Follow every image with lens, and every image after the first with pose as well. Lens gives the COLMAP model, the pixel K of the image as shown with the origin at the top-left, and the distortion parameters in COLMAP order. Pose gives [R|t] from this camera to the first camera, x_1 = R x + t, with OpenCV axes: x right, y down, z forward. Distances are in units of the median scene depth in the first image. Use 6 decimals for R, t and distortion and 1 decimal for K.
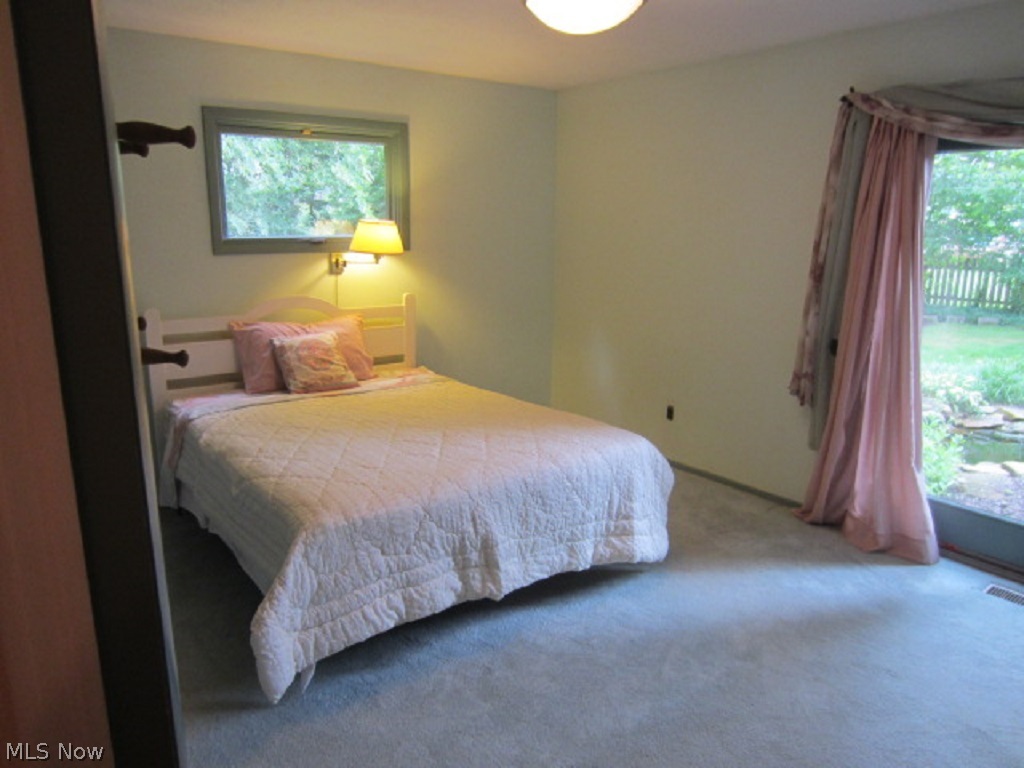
lens RADIAL K [[729.5, 0, 506.4], [0, 729.5, 383.0], [0, 0, 1]] dist [-0.029161, 0.010507]
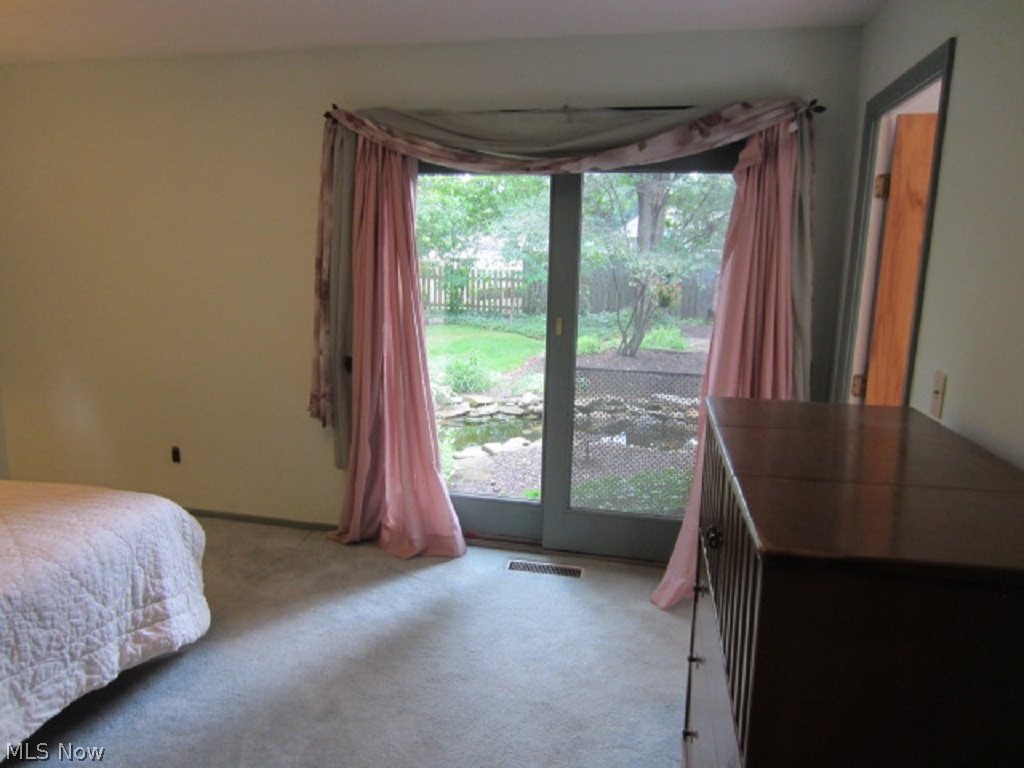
lens RADIAL K [[729.5, 0, 506.4], [0, 729.5, 383.0], [0, 0, 1]] dist [-0.029161, 0.010507]
pose [[0.764621, -0.115803, 0.633991, -0.021144], [0.126785, 0.991529, 0.028201, -0.028308], [-0.631887, 0.058818, 0.772826, 0.108214]]
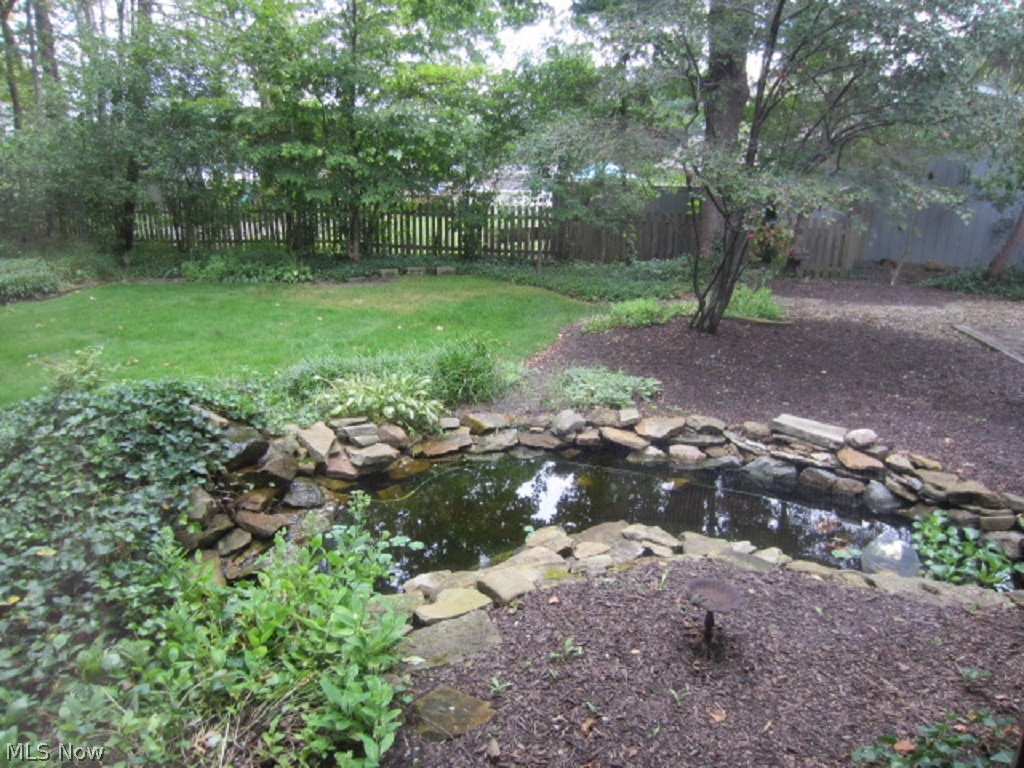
lens RADIAL K [[729.5, 0, 506.4], [0, 729.5, 383.0], [0, 0, 1]] dist [-0.029161, 0.010507]
pose [[0.787271, -0.165155, 0.594077, 0.659287], [0.124940, 0.986203, 0.108595, -0.164729], [-0.603816, -0.011270, 0.797044, 0.899849]]
